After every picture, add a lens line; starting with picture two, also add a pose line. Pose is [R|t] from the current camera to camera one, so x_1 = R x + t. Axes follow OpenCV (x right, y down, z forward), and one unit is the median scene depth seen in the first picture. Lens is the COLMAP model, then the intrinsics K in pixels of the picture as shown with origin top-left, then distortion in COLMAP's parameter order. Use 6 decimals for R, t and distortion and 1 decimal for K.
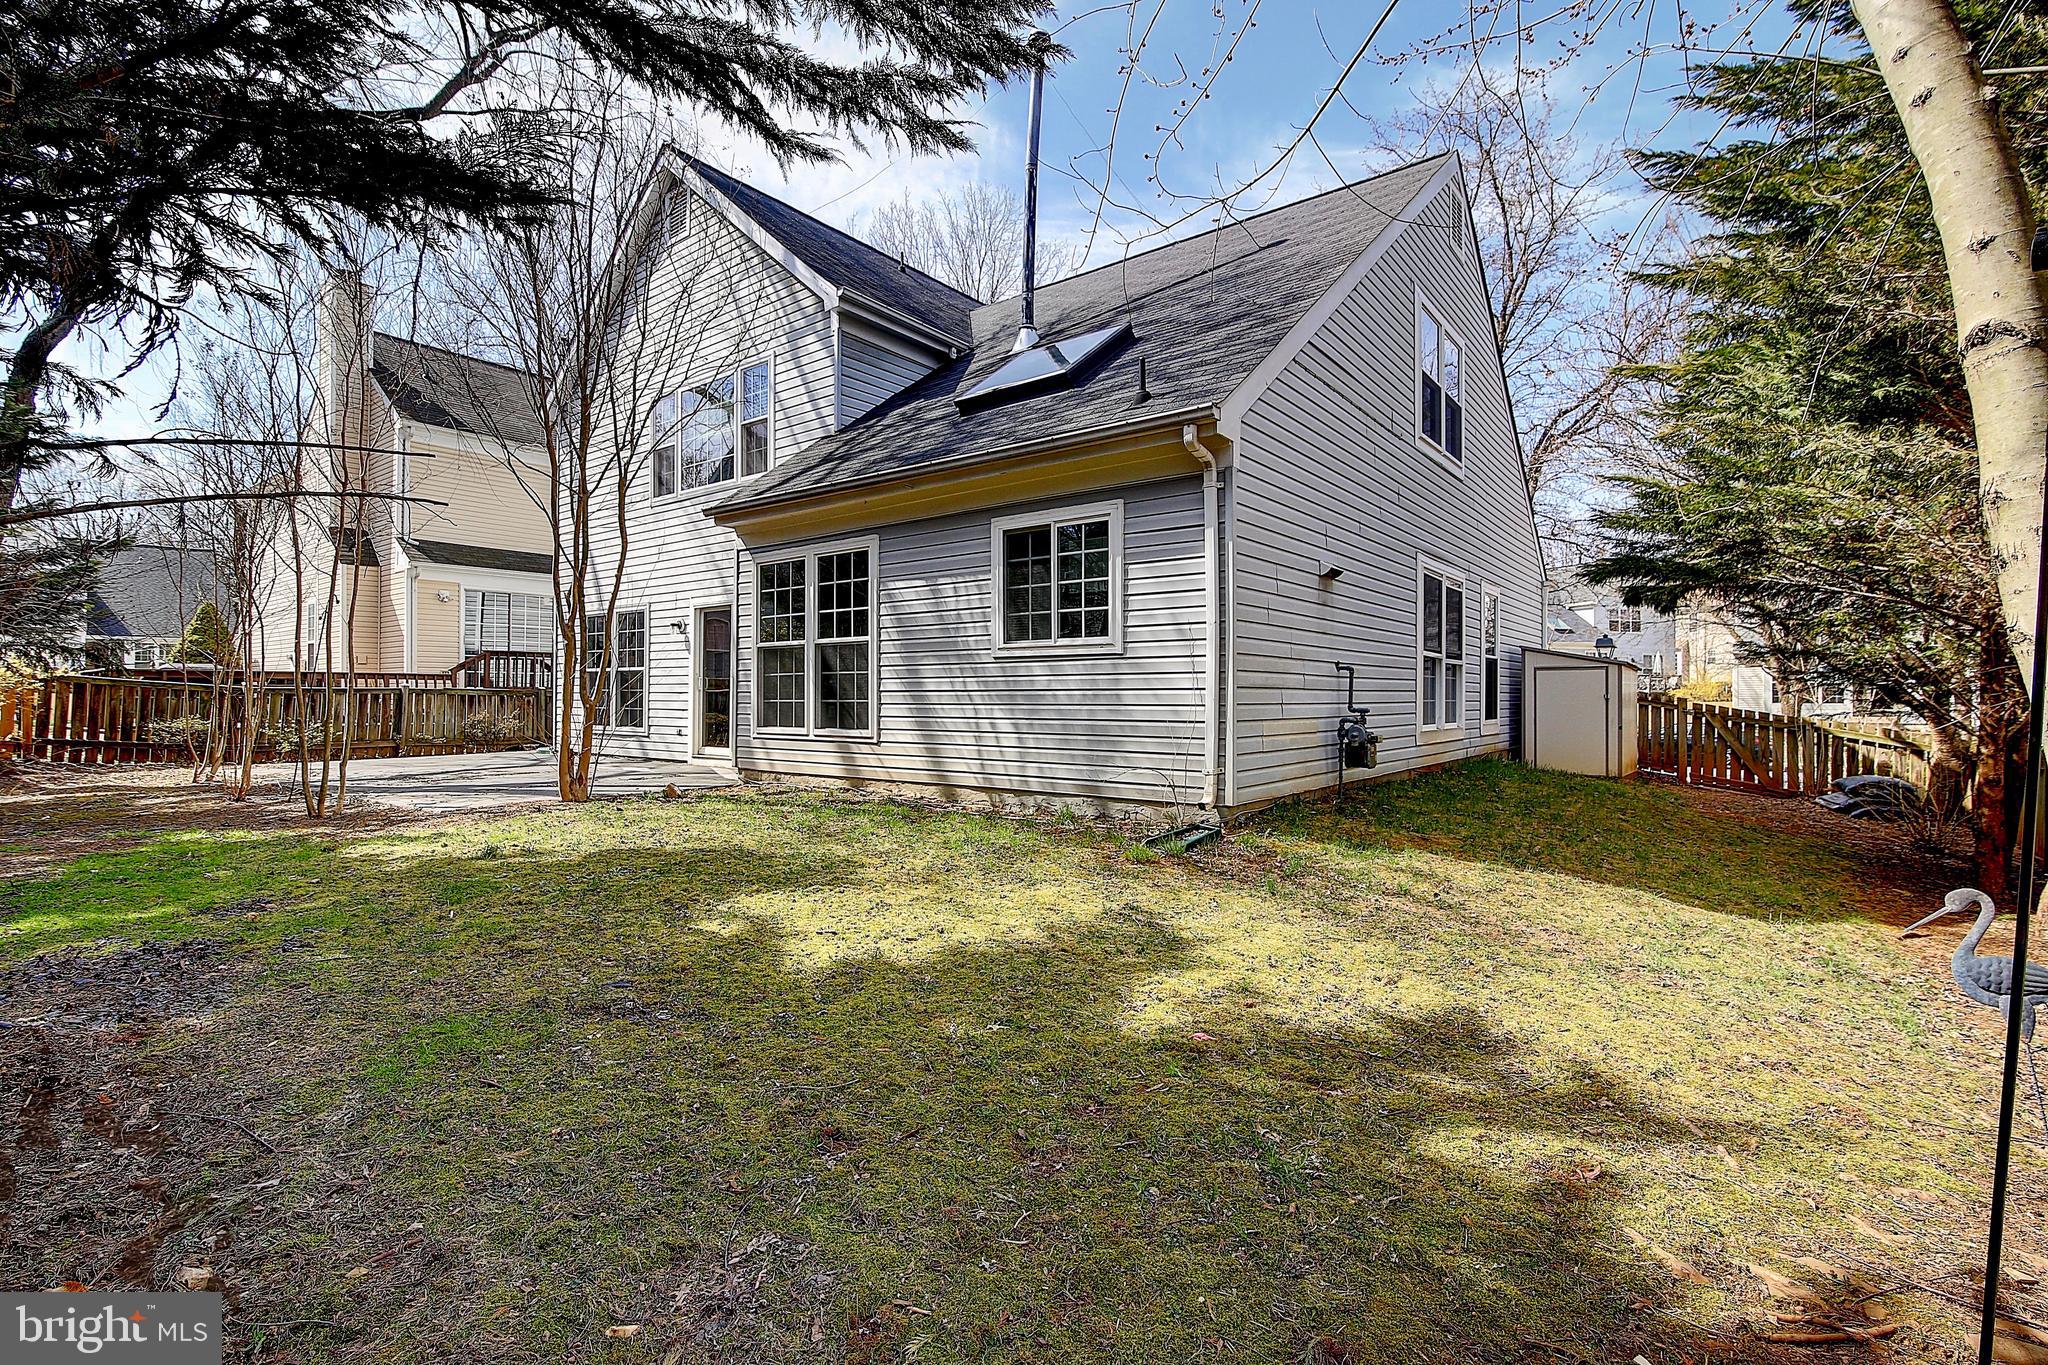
lens RADIAL K [[940.1, 0, 1027.0], [0, 940.1, 687.0], [0, 0, 1]] dist [-0.015971, -0.000840]
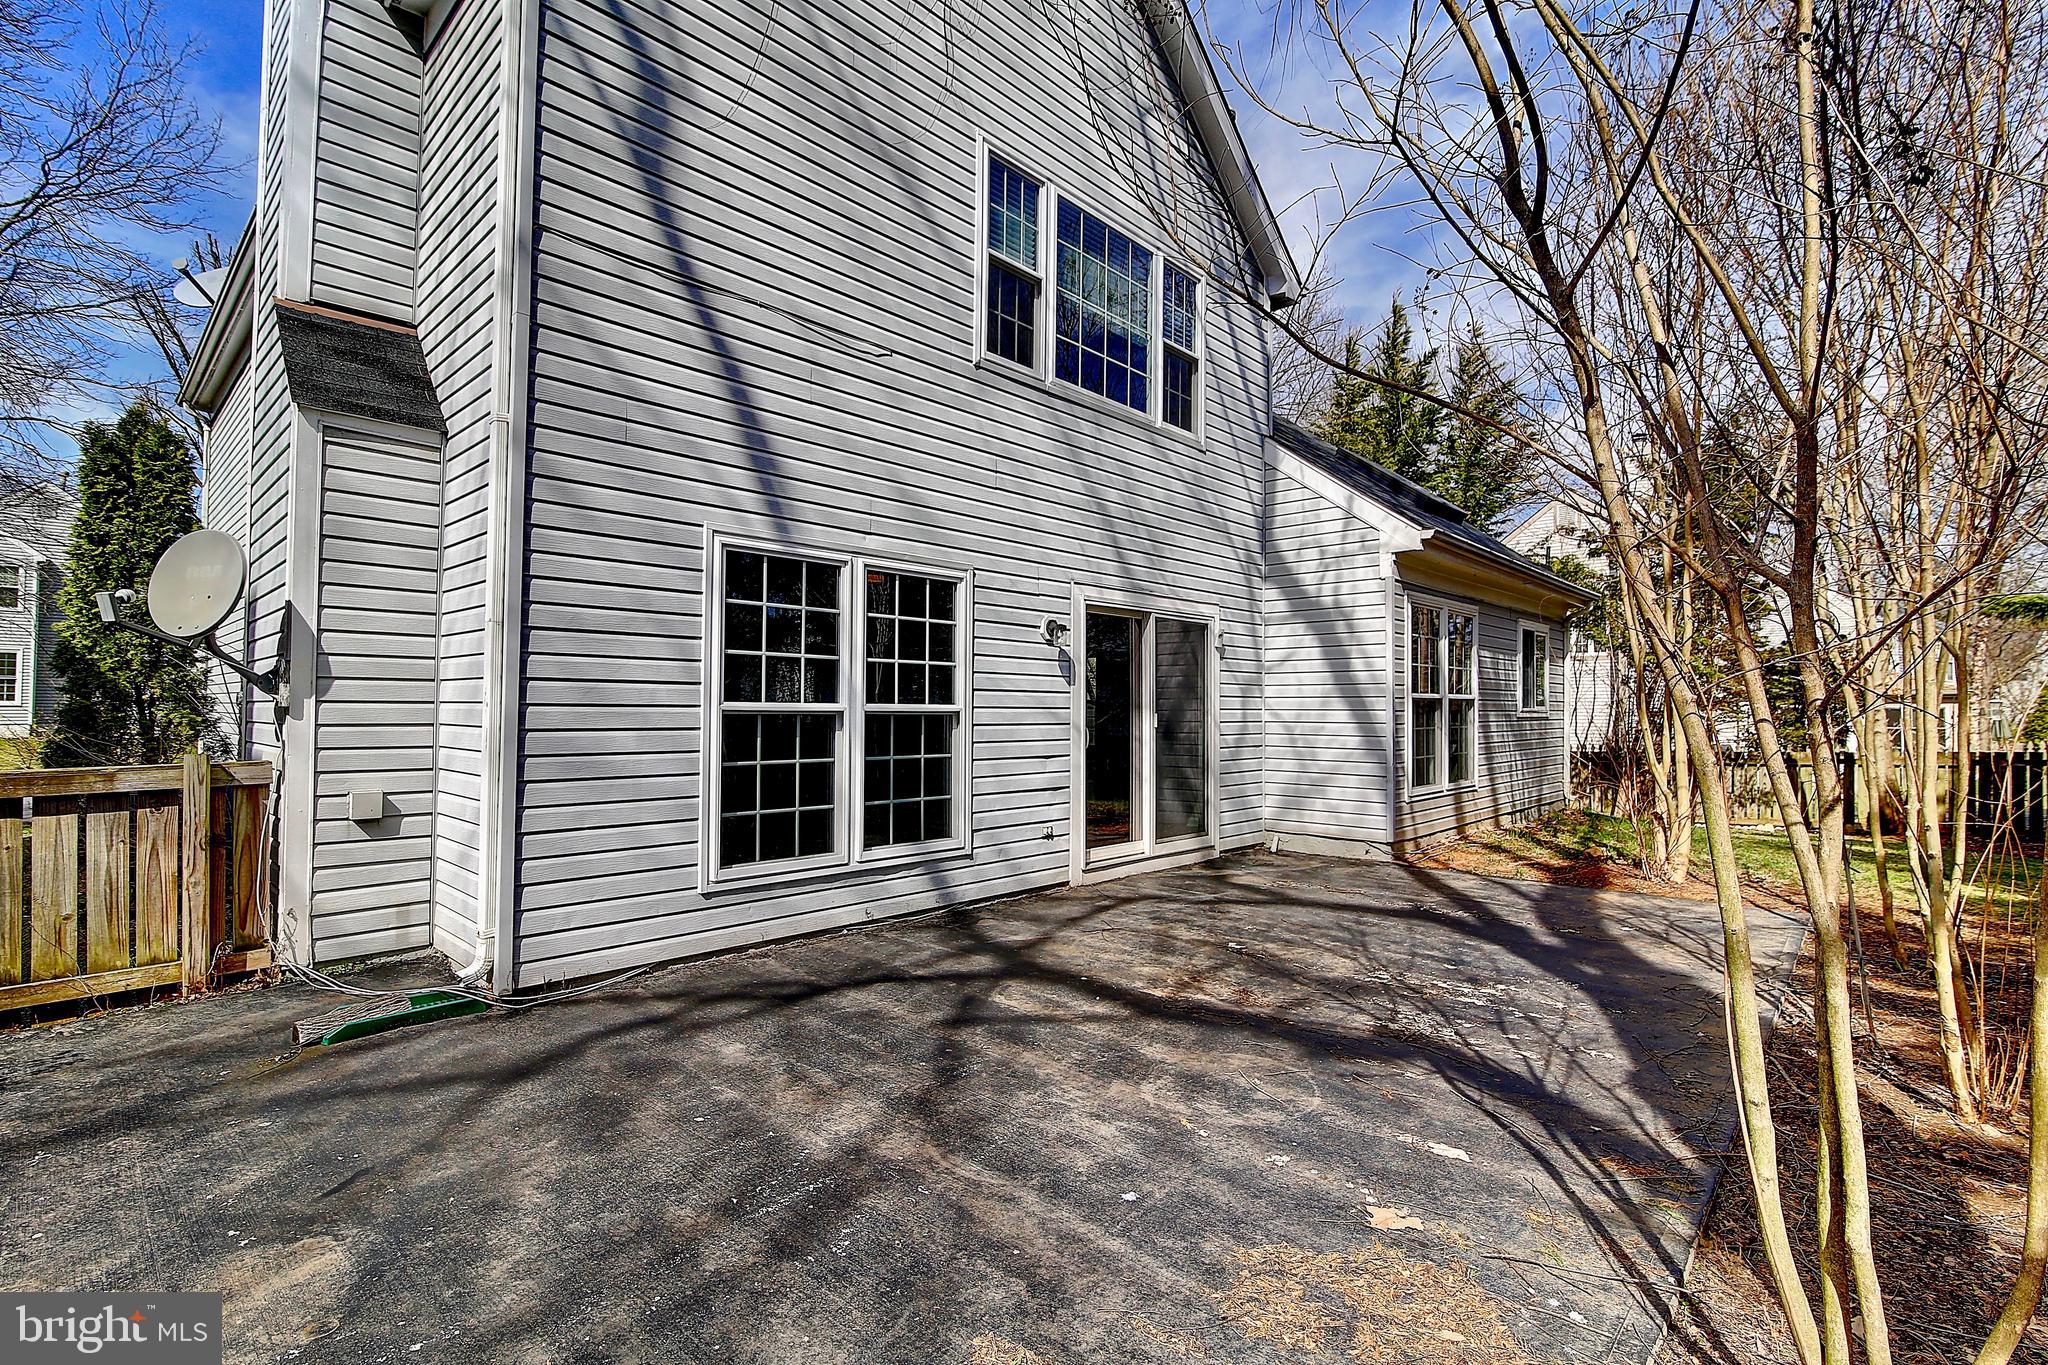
lens RADIAL K [[940.1, 0, 1027.0], [0, 940.1, 687.0], [0, 0, 1]] dist [-0.015971, -0.000840]
pose [[0.094621, 0.020484, 0.995303, -0.828090], [-0.018662, 0.999649, -0.018799, -0.052751], [-0.995338, -0.016795, 0.094970, 0.841881]]
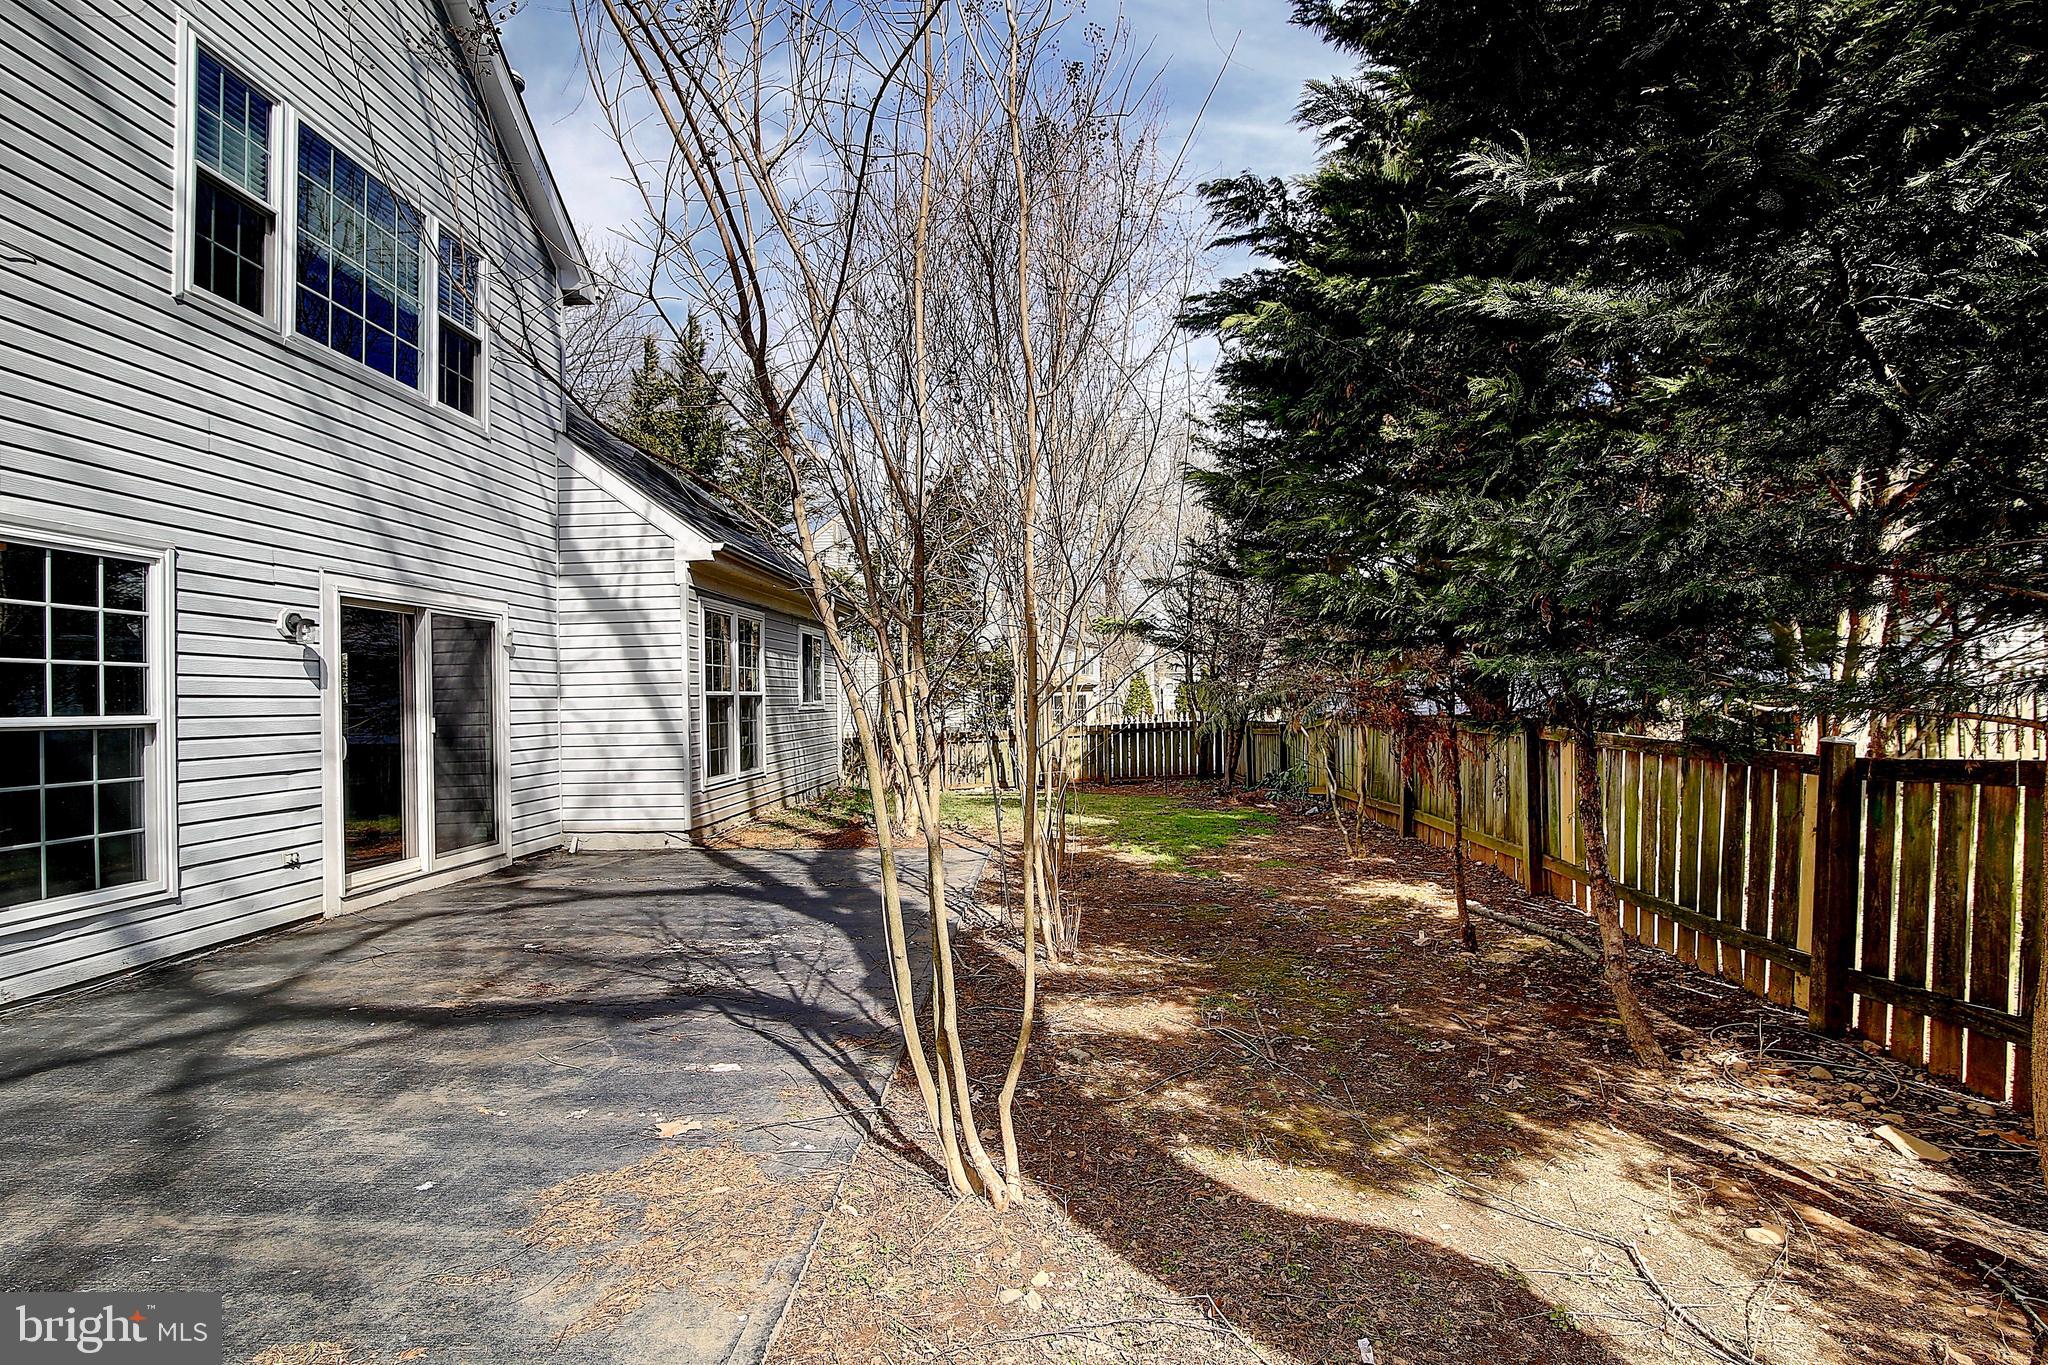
lens RADIAL K [[940.1, 0, 1027.0], [0, 940.1, 687.0], [0, 0, 1]] dist [-0.015971, -0.000840]
pose [[-0.574755, 0.019425, 0.818095, -0.892099], [0.008260, 0.999805, -0.017936, -0.054378], [-0.818284, -0.003552, -0.574803, 0.849087]]
